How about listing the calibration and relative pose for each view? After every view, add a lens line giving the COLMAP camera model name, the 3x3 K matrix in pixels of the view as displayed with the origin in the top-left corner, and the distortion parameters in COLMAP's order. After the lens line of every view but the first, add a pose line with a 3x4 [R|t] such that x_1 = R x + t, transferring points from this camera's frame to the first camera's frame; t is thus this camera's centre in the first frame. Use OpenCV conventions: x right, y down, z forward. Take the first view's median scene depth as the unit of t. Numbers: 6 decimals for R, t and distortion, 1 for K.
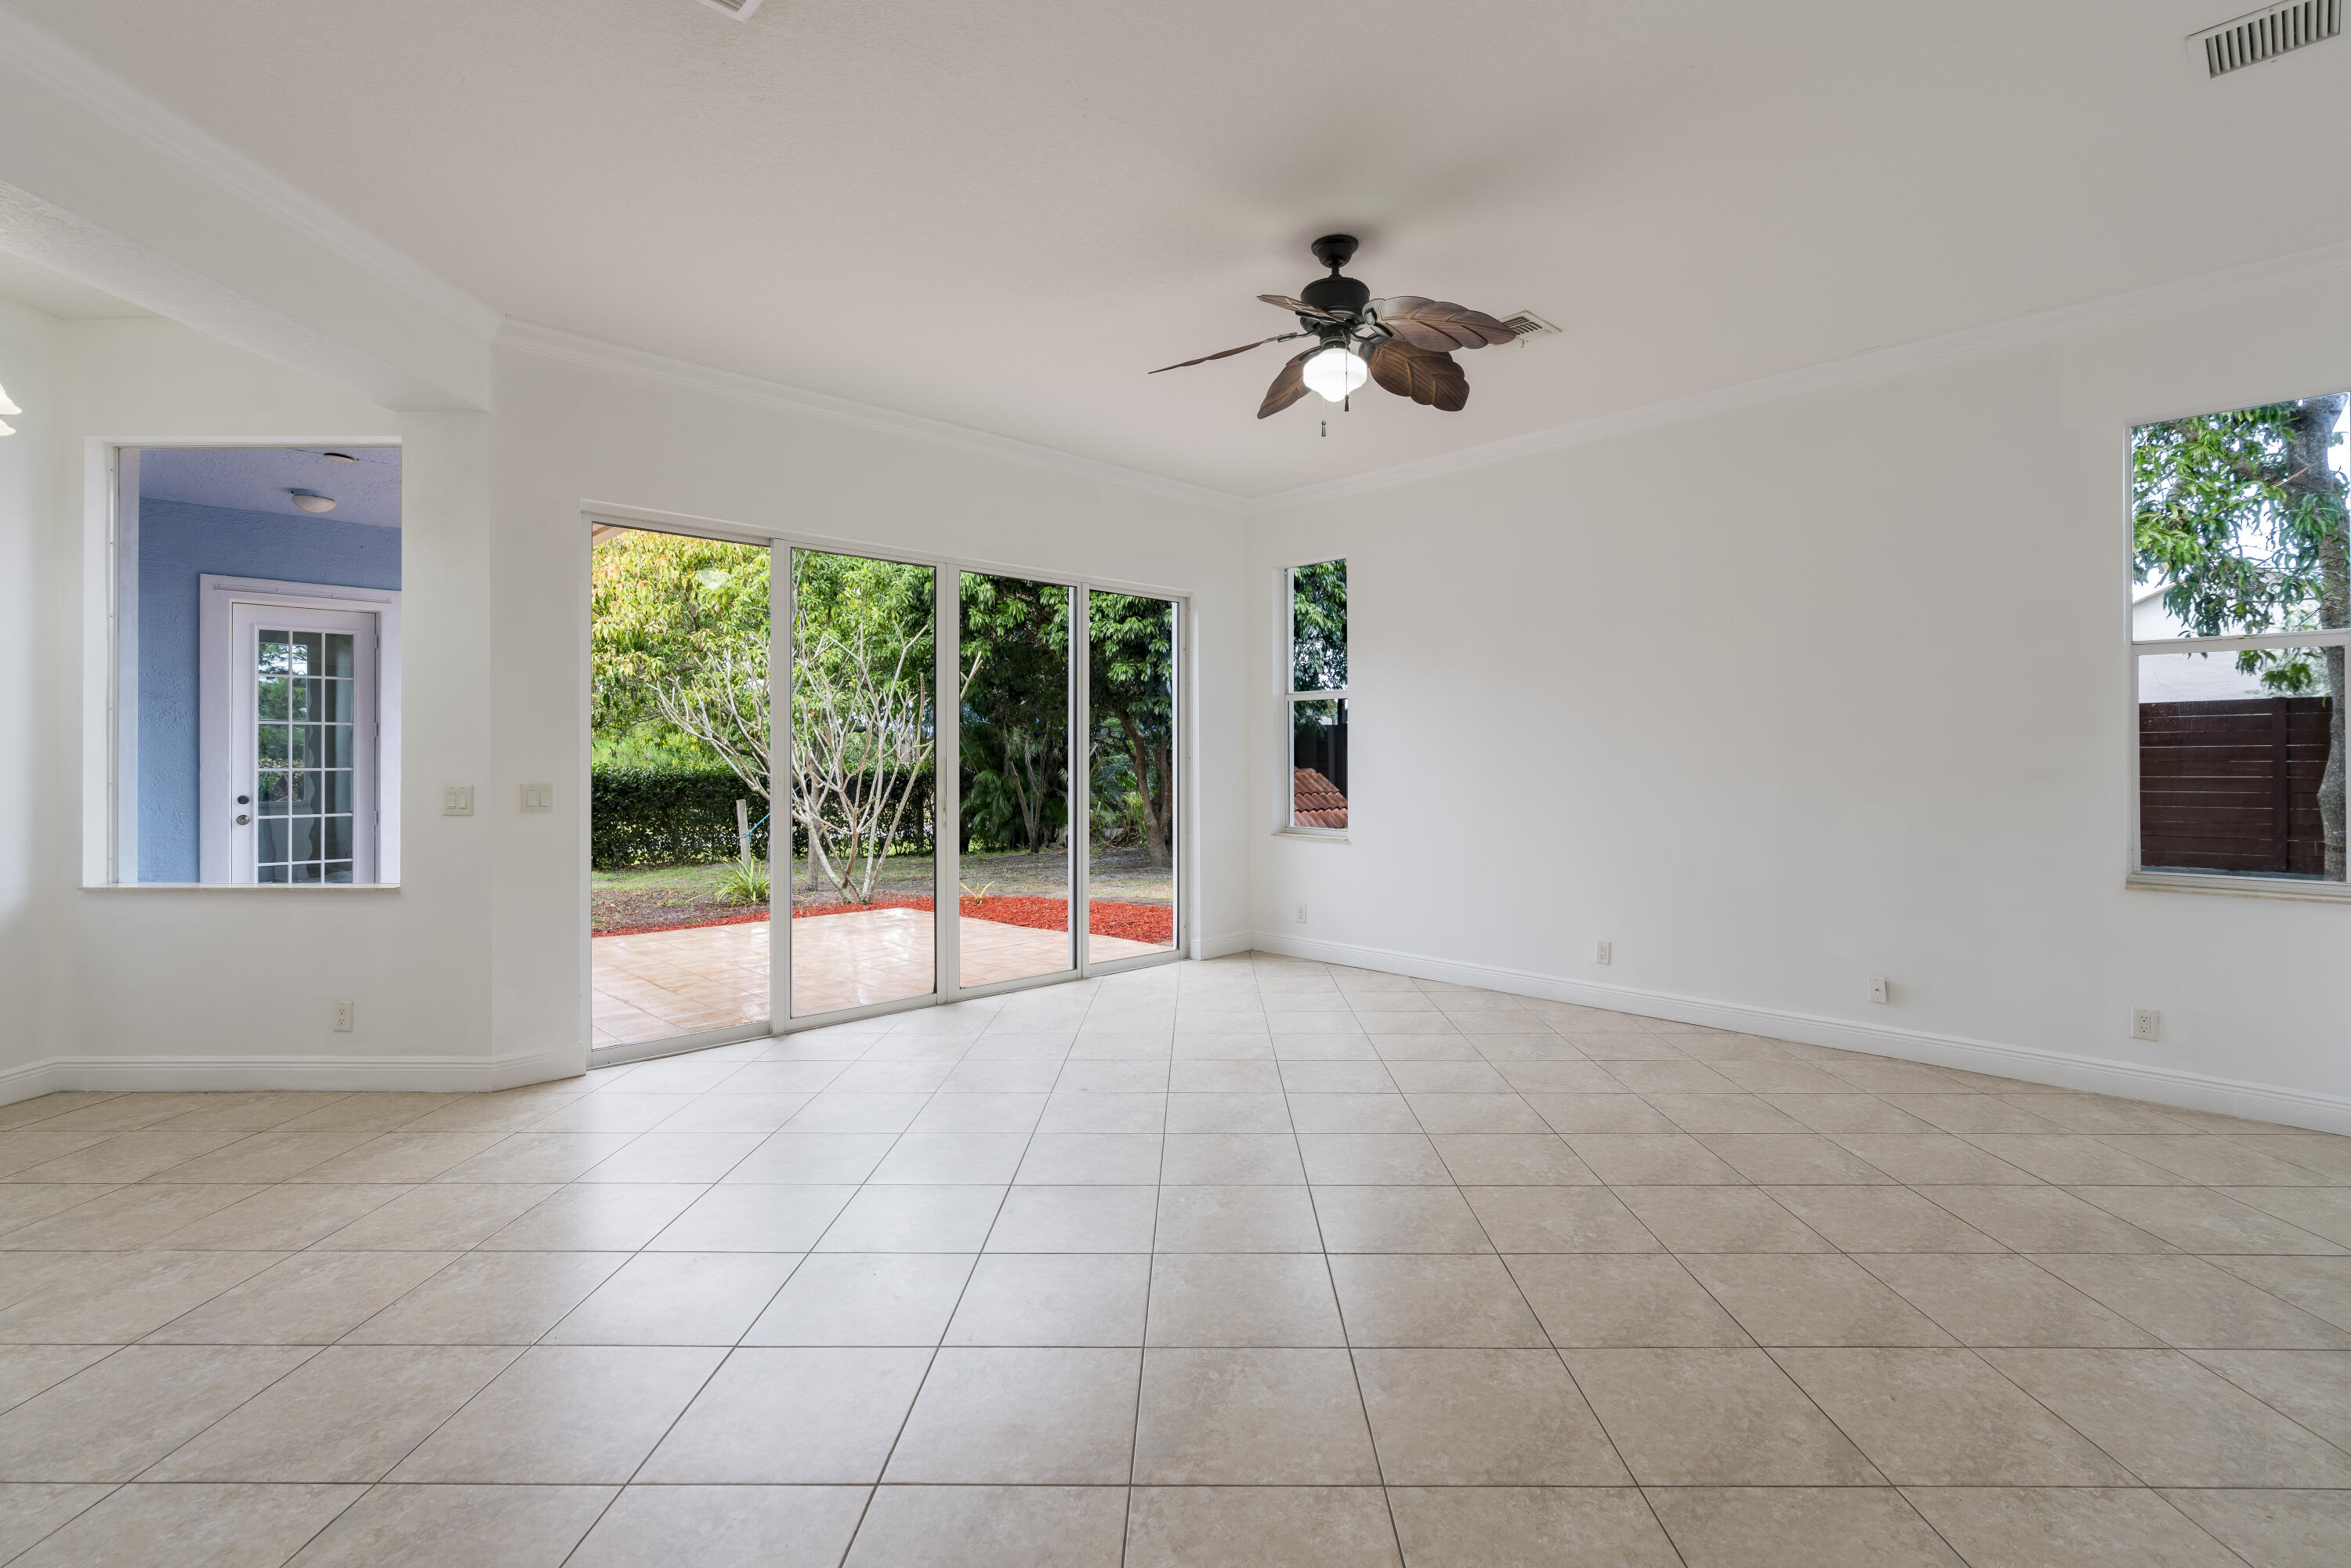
lens RADIAL K [[1077.2, 0, 1191.1], [0, 1077.2, 748.9], [0, 0, 1]] dist [-0.014959, 0.007617]
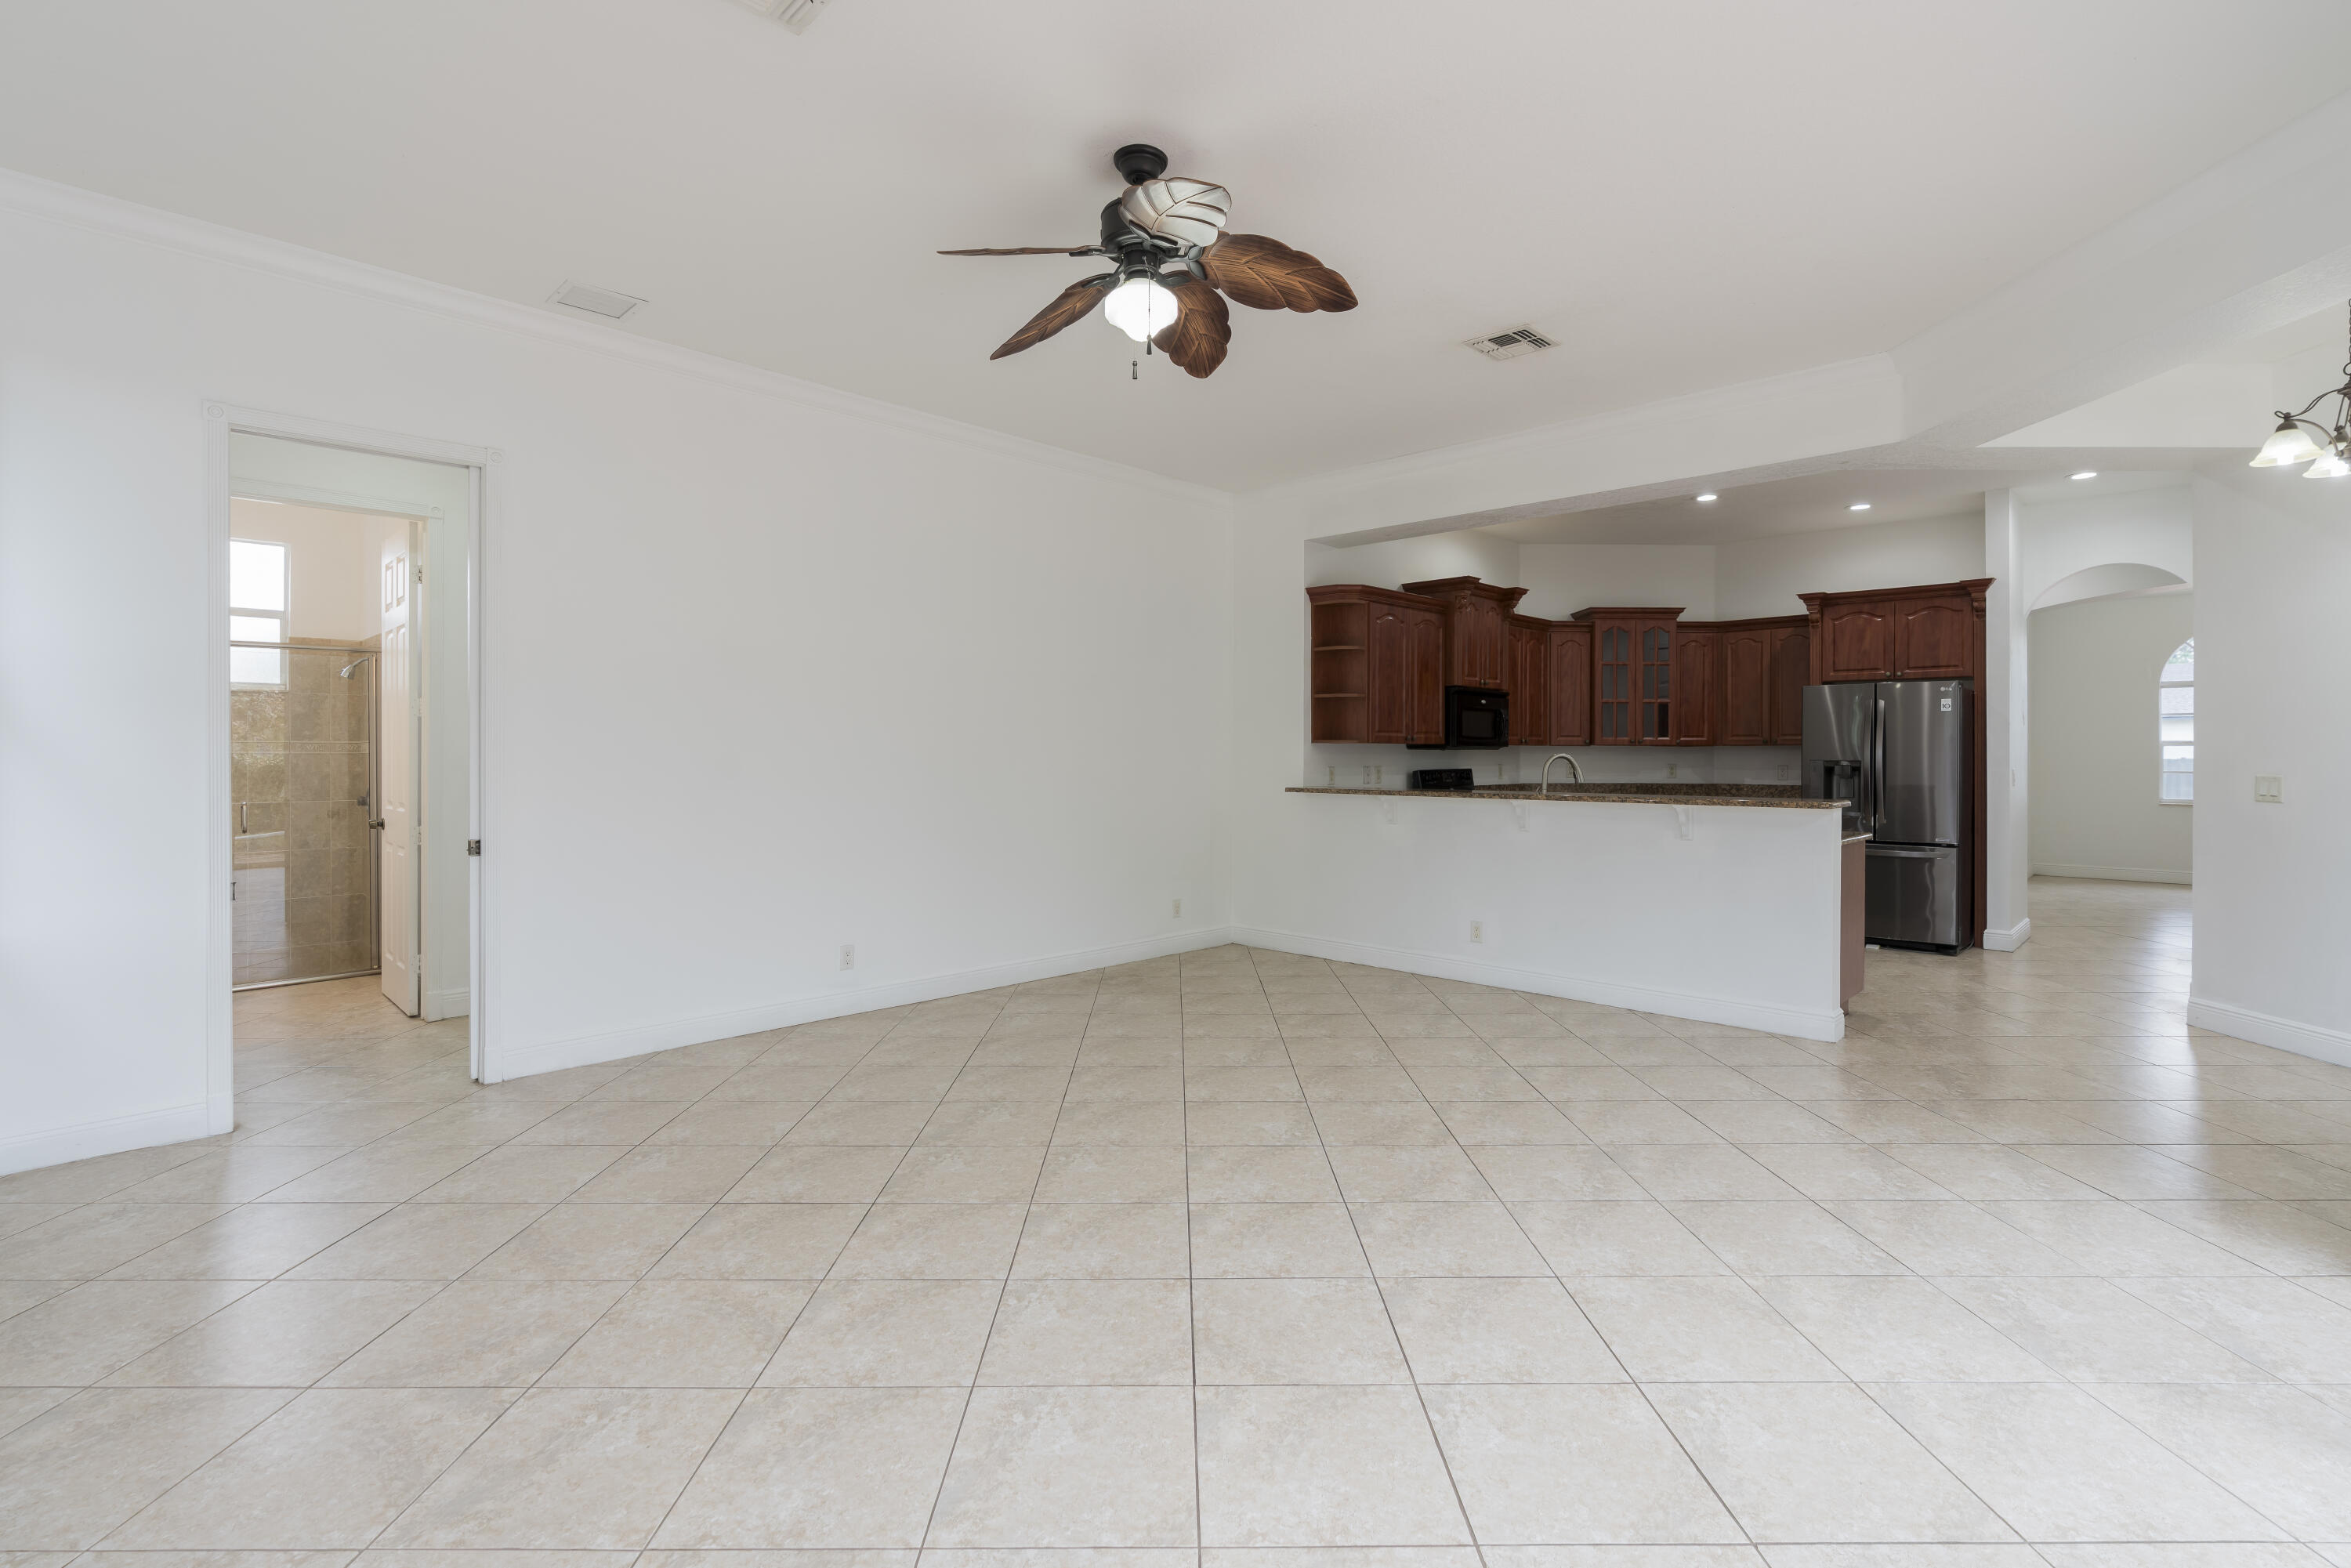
lens RADIAL K [[1081.8, 0, 1177.5], [0, 1081.8, 755.4], [0, 0, 1]] dist [-0.015646, 0.007476]
pose [[-0.999937, 0.000307, -0.011251, 0.119466], [0.000385, 0.999976, -0.006952, 0.017988], [0.011248, -0.006956, -0.999913, 1.921191]]
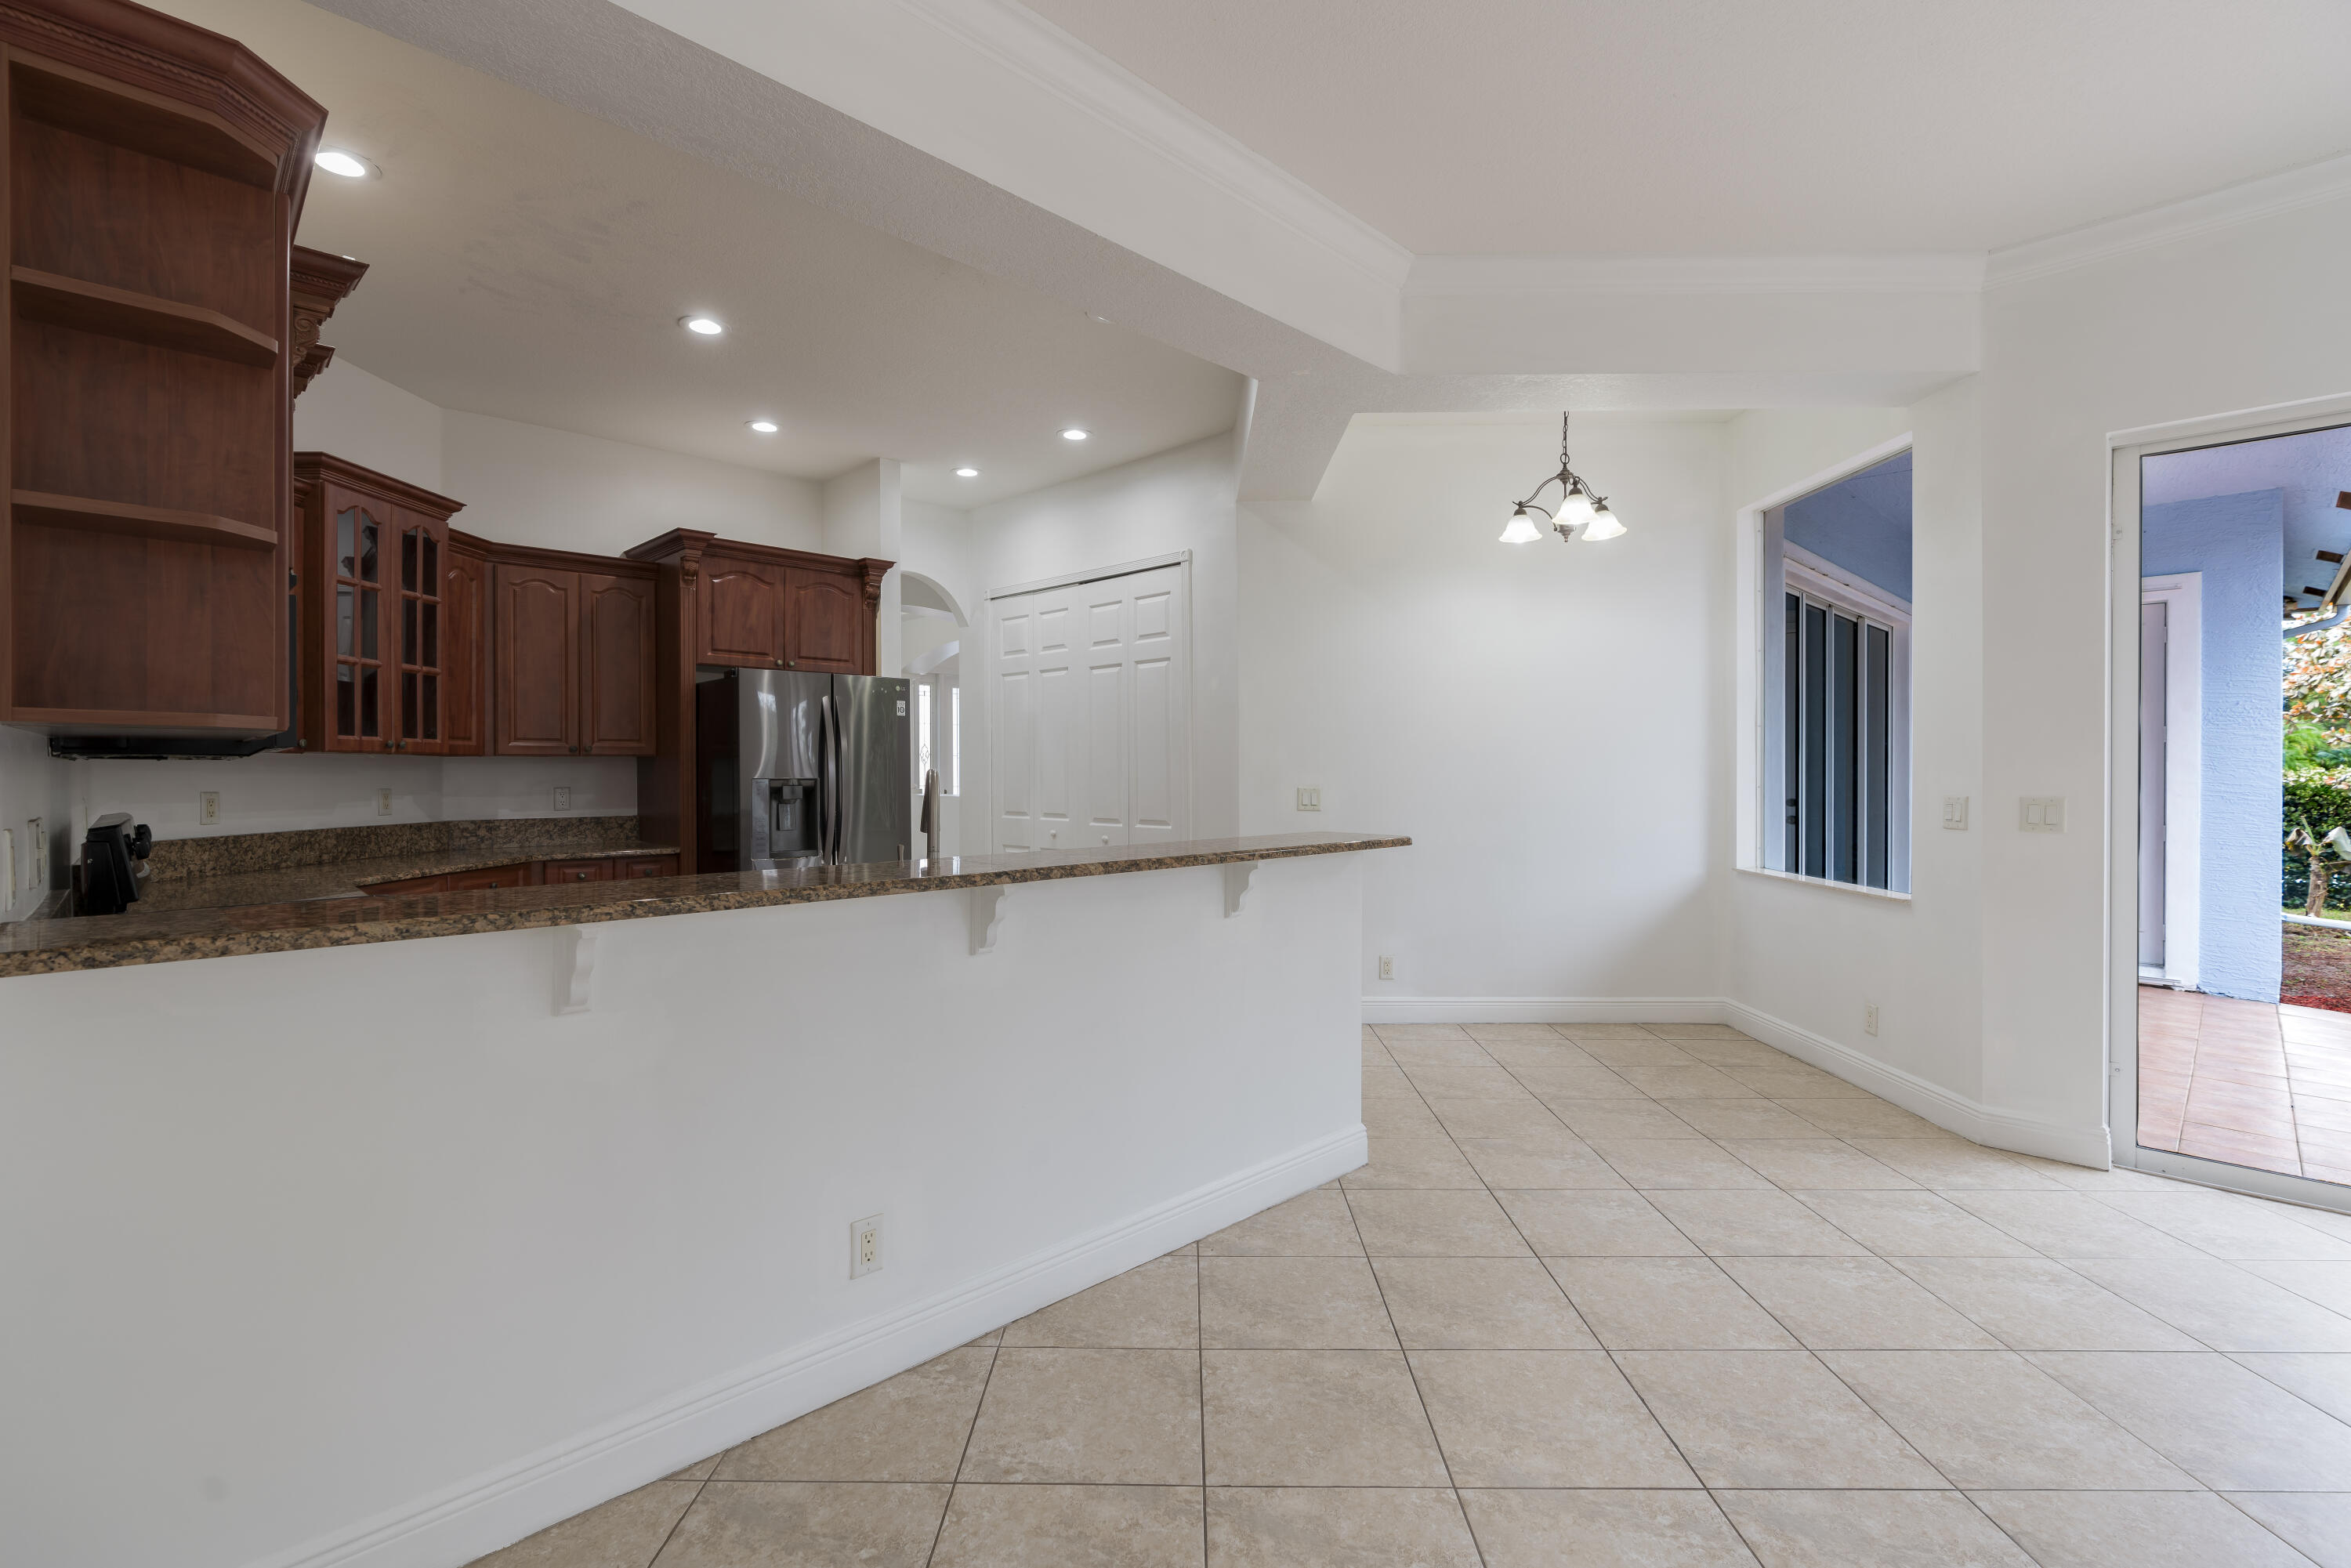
lens RADIAL K [[1052.0, 0, 1171.8], [0, 1052.0, 776.1], [0, 0, 1]] dist [-0.014479, 0.007097]
pose [[-0.004220, 0.008408, -0.999956, 0.243689], [0.009843, 0.999917, 0.008366, 0.003828], [0.999943, -0.009807, -0.004303, 0.401610]]
